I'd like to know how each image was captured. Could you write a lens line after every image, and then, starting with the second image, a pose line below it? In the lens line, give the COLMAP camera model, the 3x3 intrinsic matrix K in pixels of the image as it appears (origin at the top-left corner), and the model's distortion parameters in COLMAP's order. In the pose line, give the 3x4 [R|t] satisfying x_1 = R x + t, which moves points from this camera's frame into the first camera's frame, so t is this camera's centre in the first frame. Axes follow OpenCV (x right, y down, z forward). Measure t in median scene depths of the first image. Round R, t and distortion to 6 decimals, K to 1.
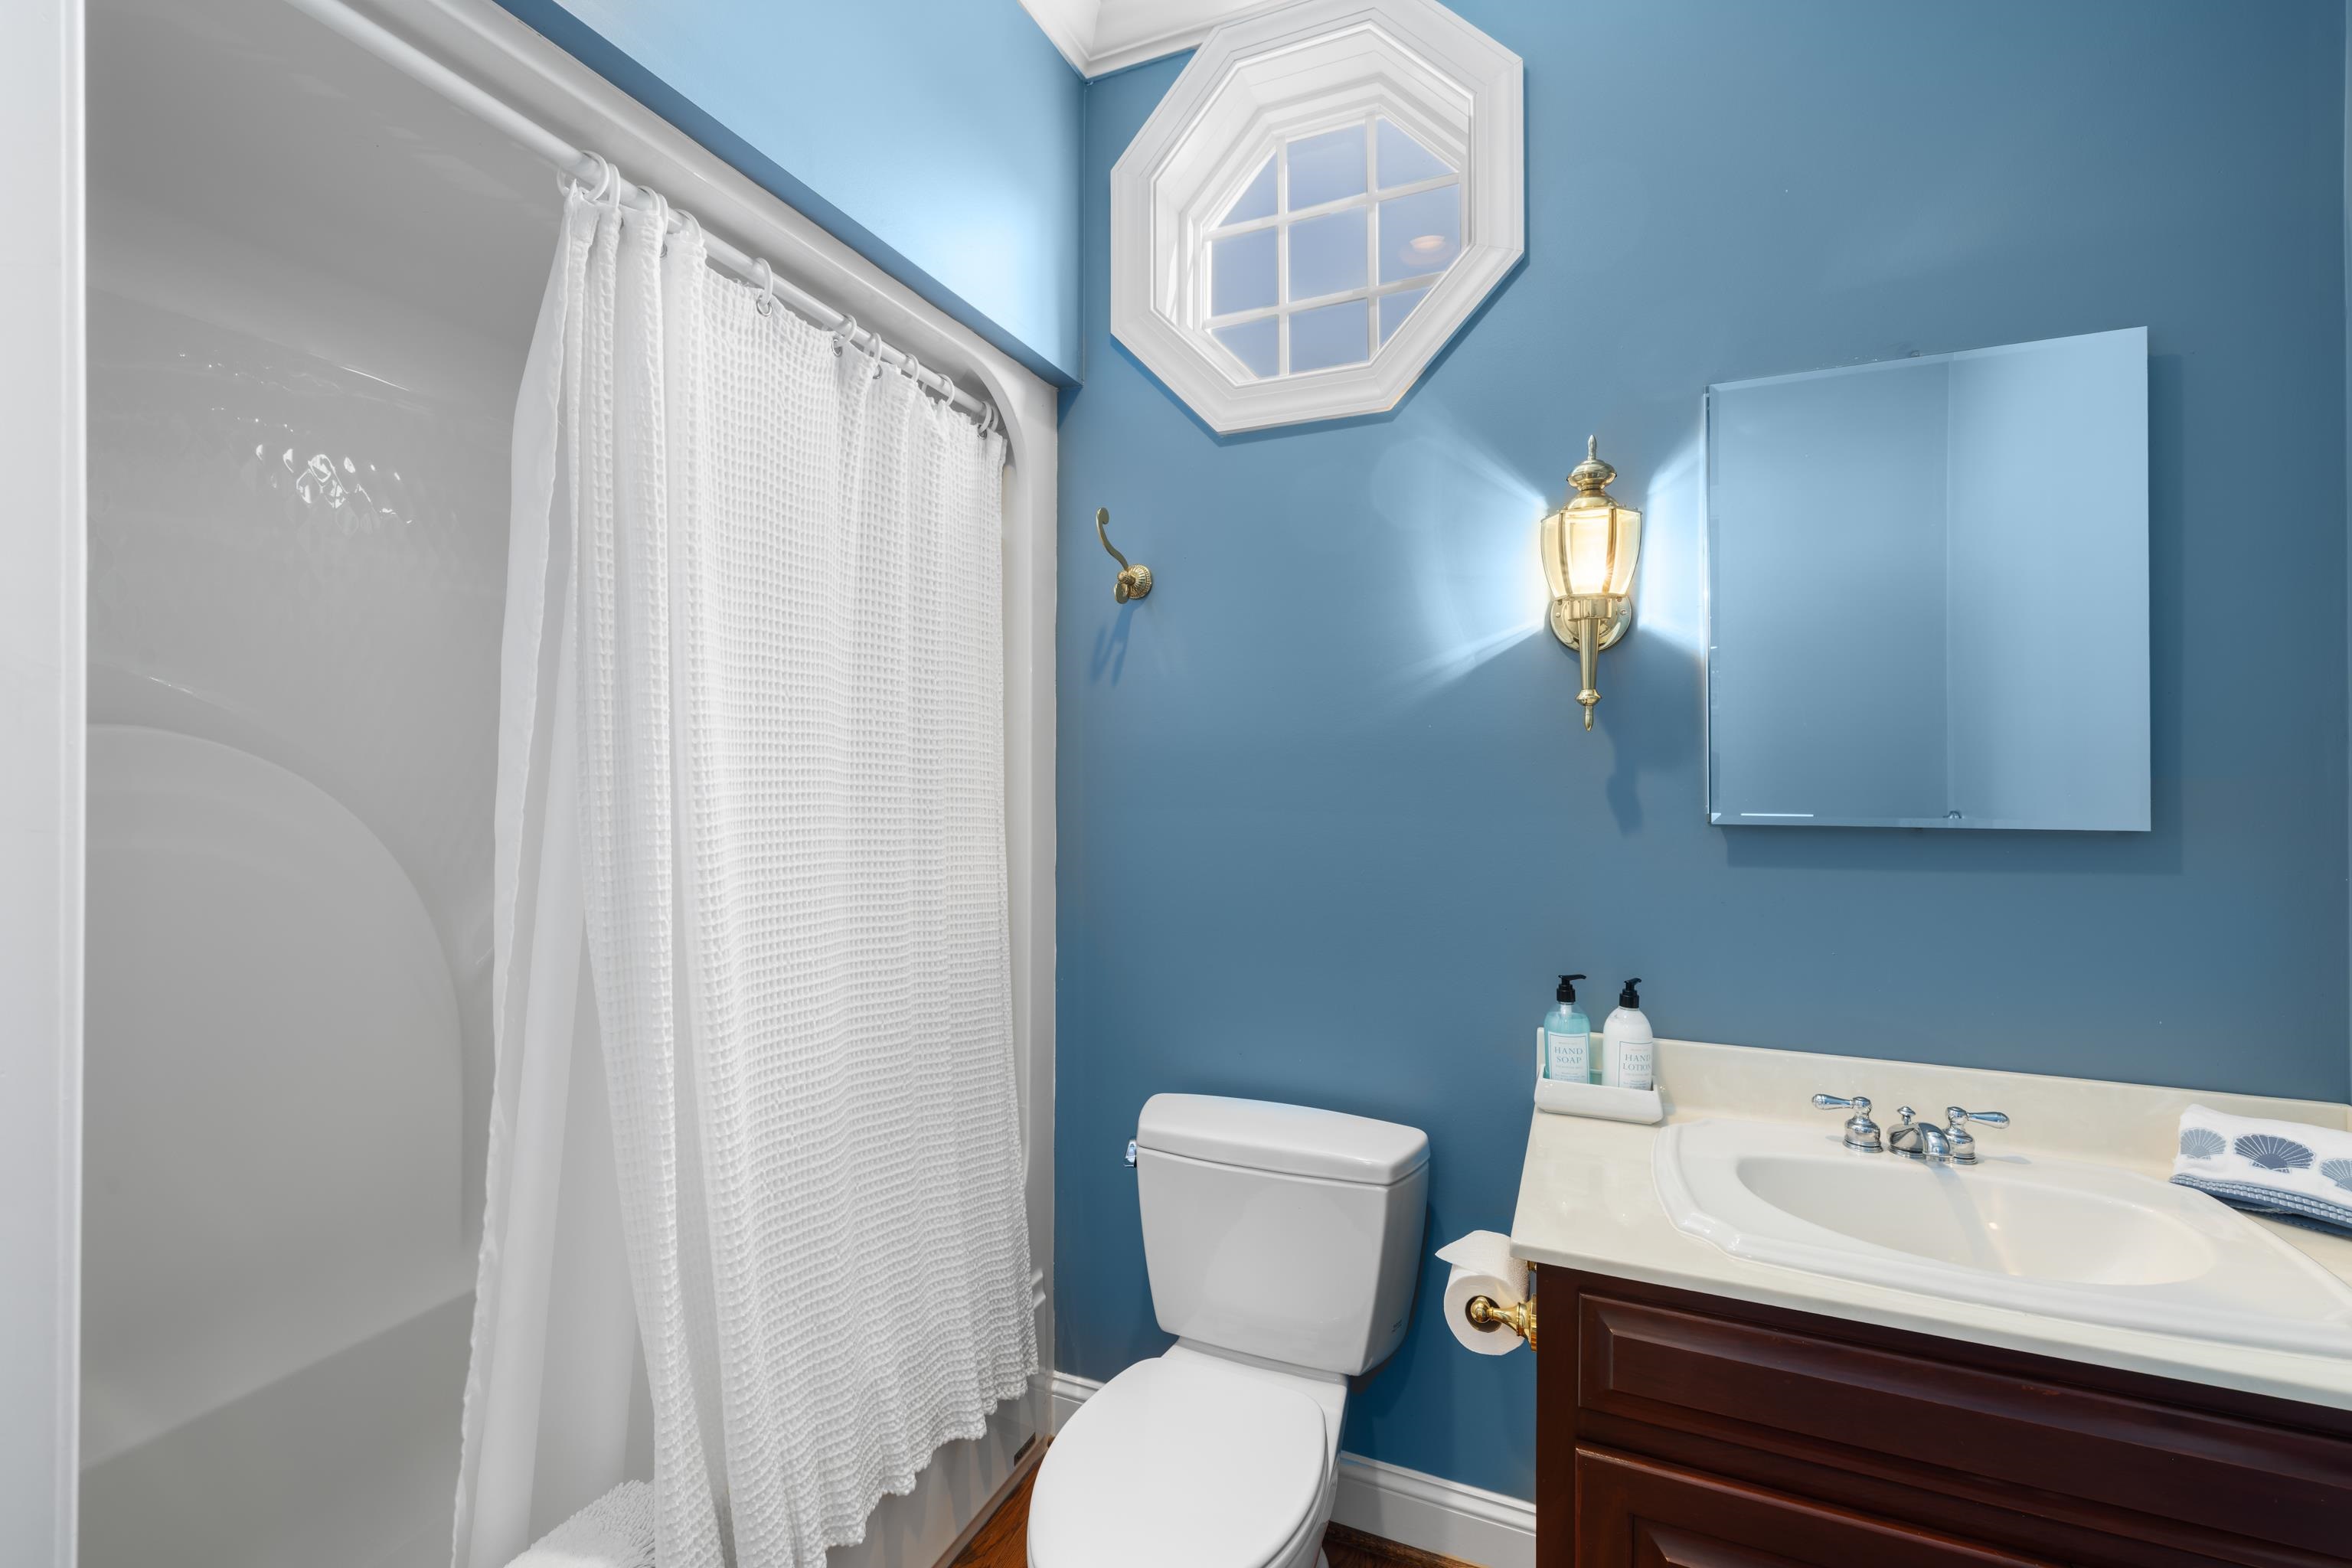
lens RADIAL K [[988.2, 0, 1178.4], [0, 988.2, 783.0], [0, 0, 1]] dist [0.001376, 0.001606]
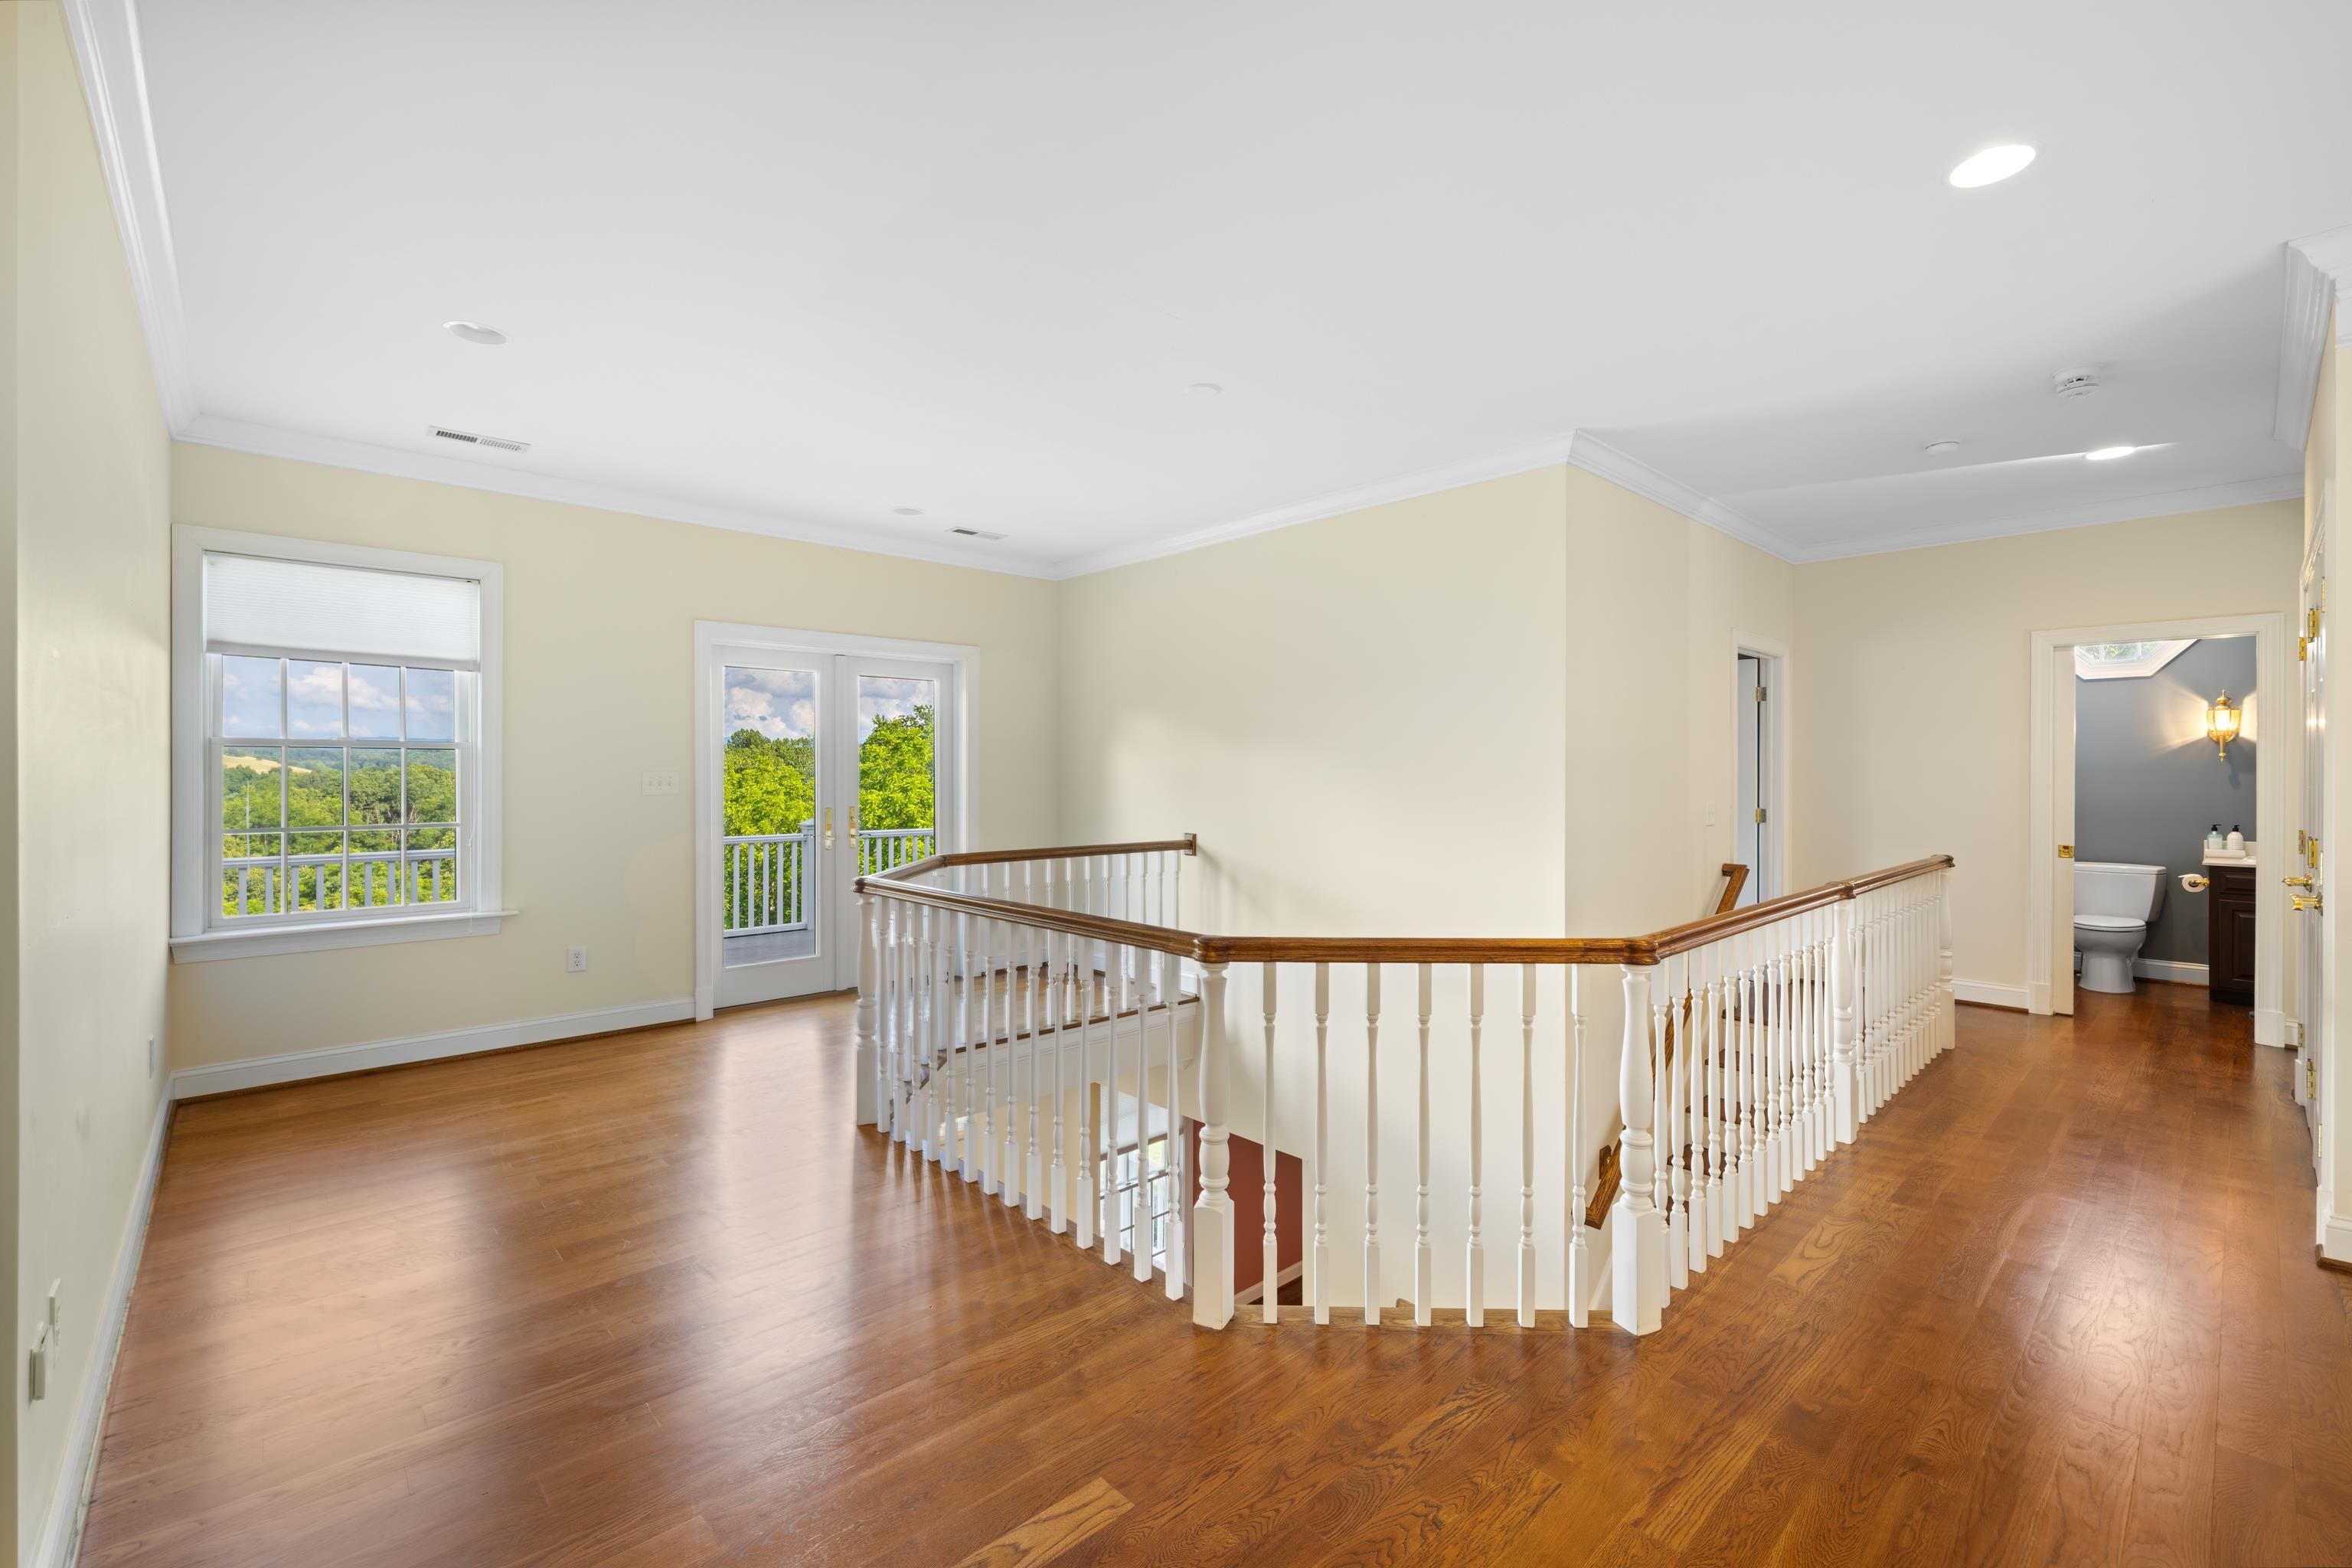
lens RADIAL K [[988.2, 0, 1172.7], [0, 988.2, 781.1], [0, 0, 1]] dist [0.001376, 0.001606]
pose [[0.916945, 0.002778, -0.399003, -1.911284], [-0.000979, 0.999988, 0.004713, 0.005442], [0.399012, -0.003931, 0.916937, -4.450706]]
